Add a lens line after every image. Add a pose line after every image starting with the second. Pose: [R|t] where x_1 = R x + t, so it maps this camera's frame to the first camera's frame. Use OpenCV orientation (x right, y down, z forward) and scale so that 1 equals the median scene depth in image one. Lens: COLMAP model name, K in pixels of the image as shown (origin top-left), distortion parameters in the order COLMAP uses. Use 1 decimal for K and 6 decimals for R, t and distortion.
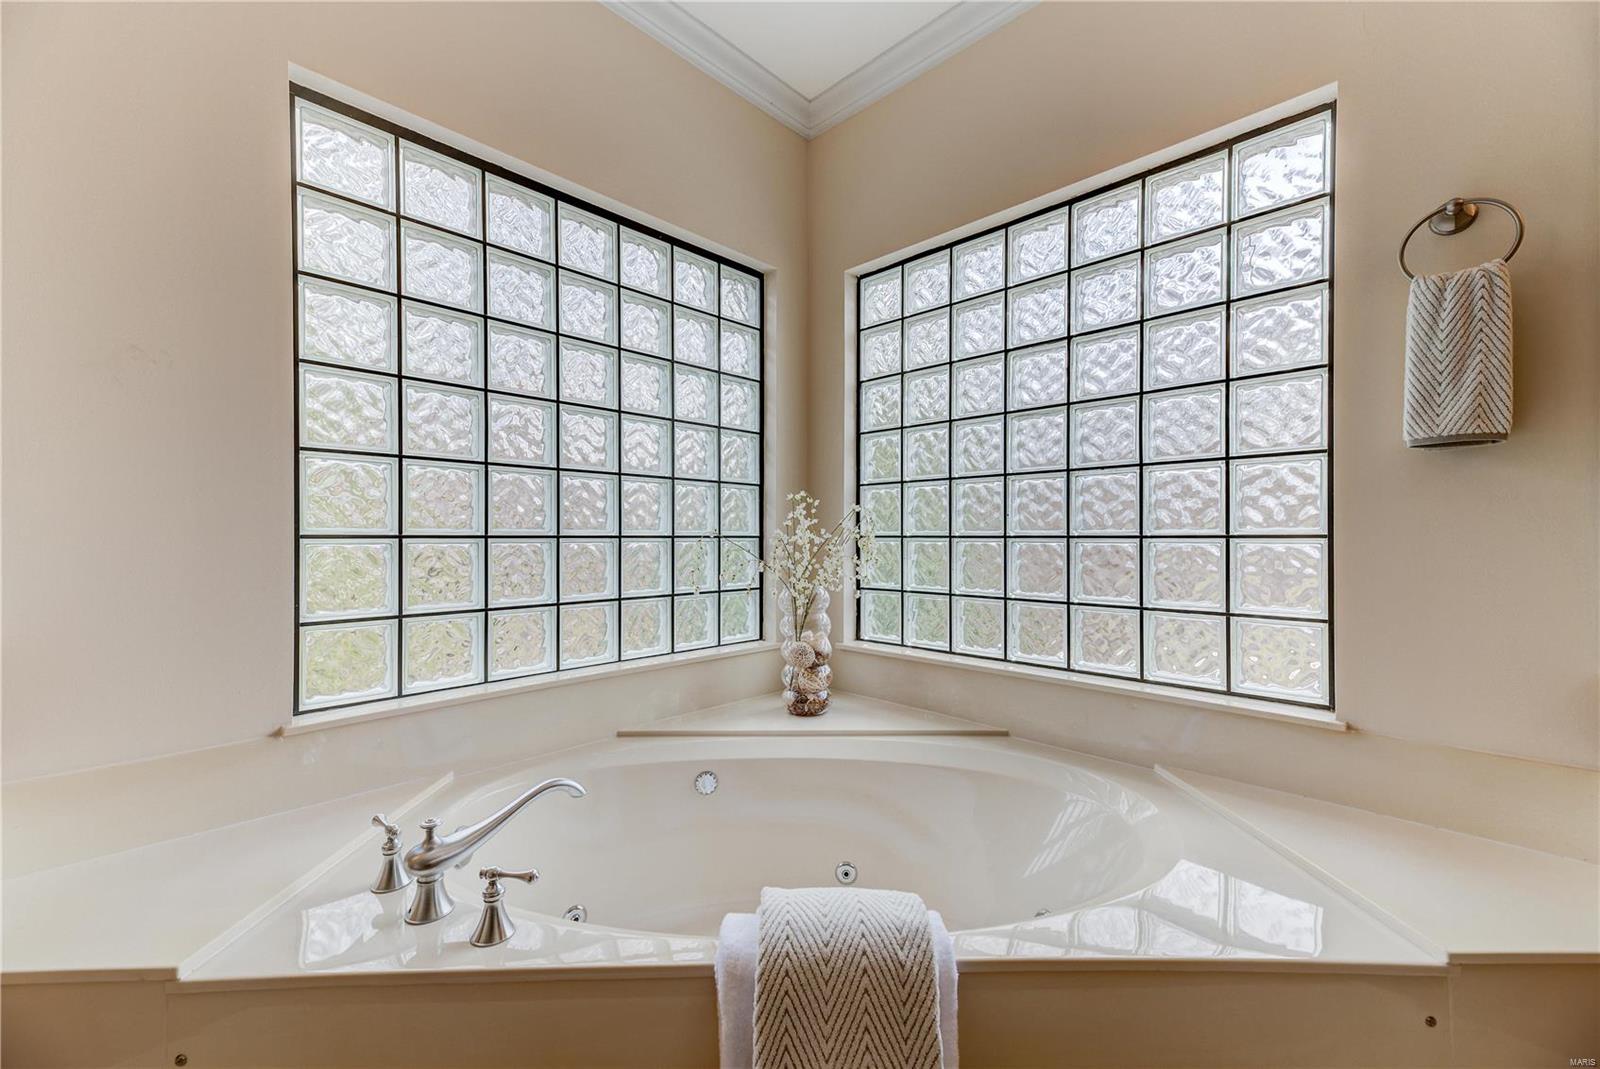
lens RADIAL K [[640.3, 0, 800.0], [0, 640.3, 534.5], [0, 0, 1]] dist [0.020617, -0.000032]
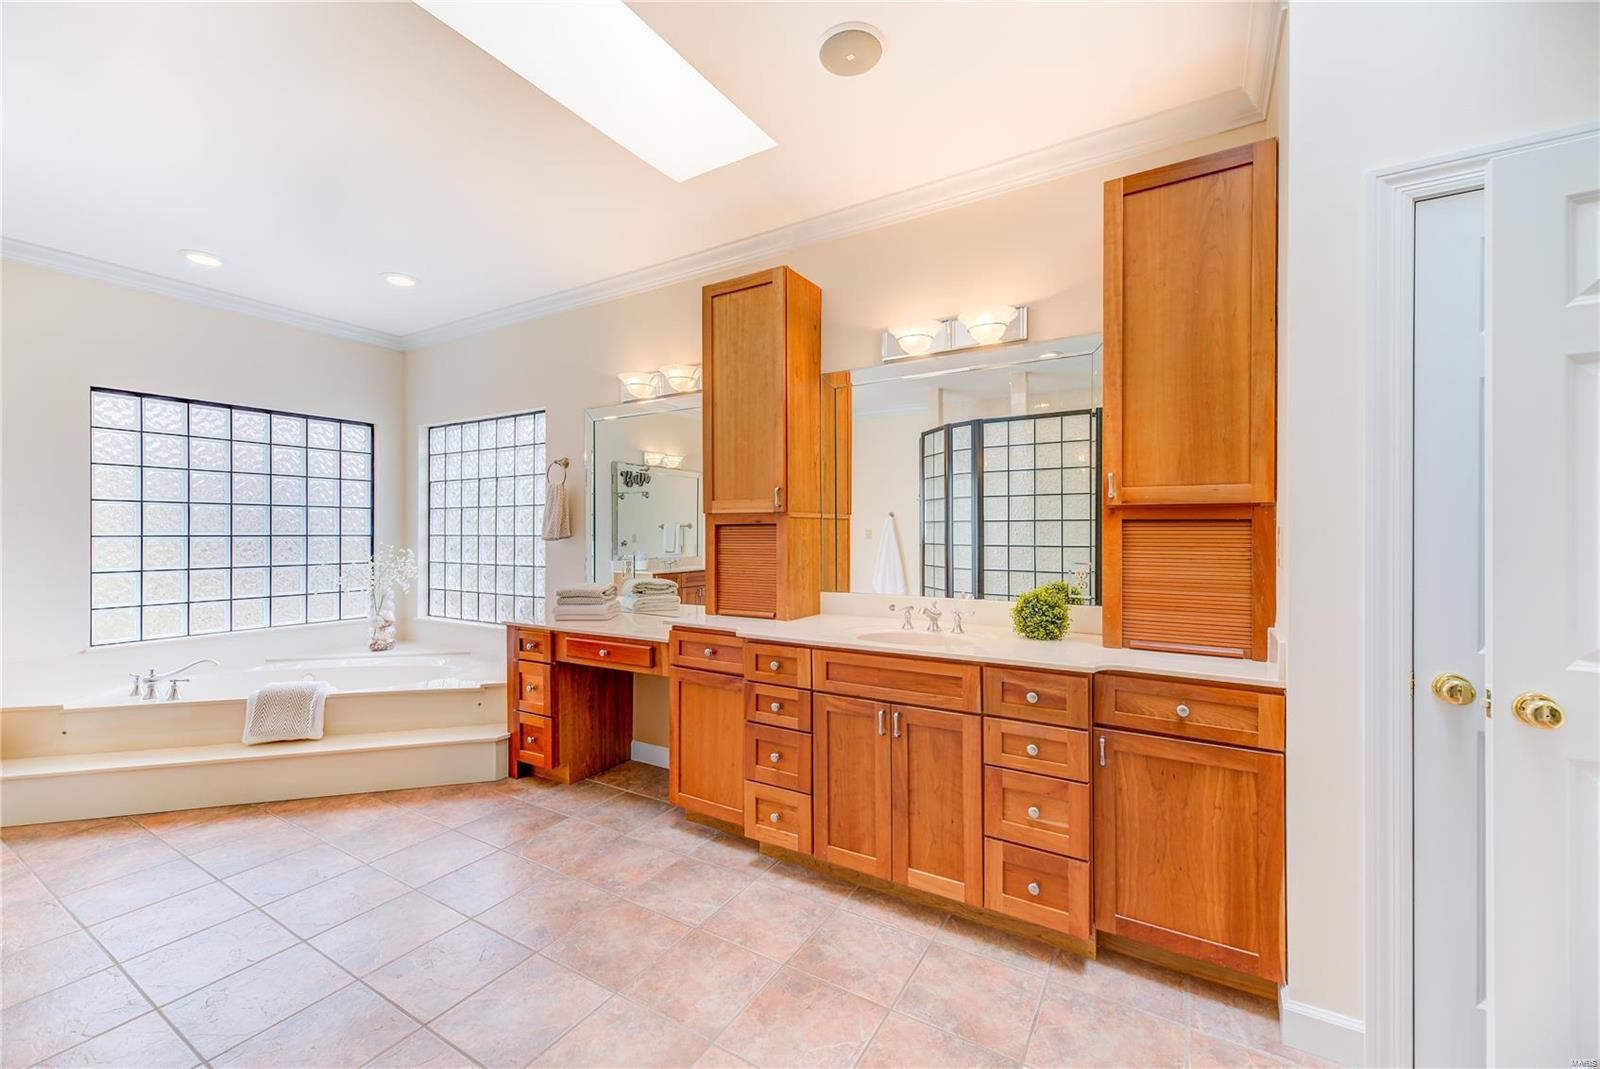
lens RADIAL K [[647.1, 0, 800.1], [0, 647.1, 528.6], [0, 0, 1]] dist [0.000124, -0.000034]
pose [[0.973591, -0.001159, 0.228297, 0.843749], [0.002204, 0.999988, -0.004325, -0.098598], [-0.228290, 0.004714, 0.973582, -1.320822]]
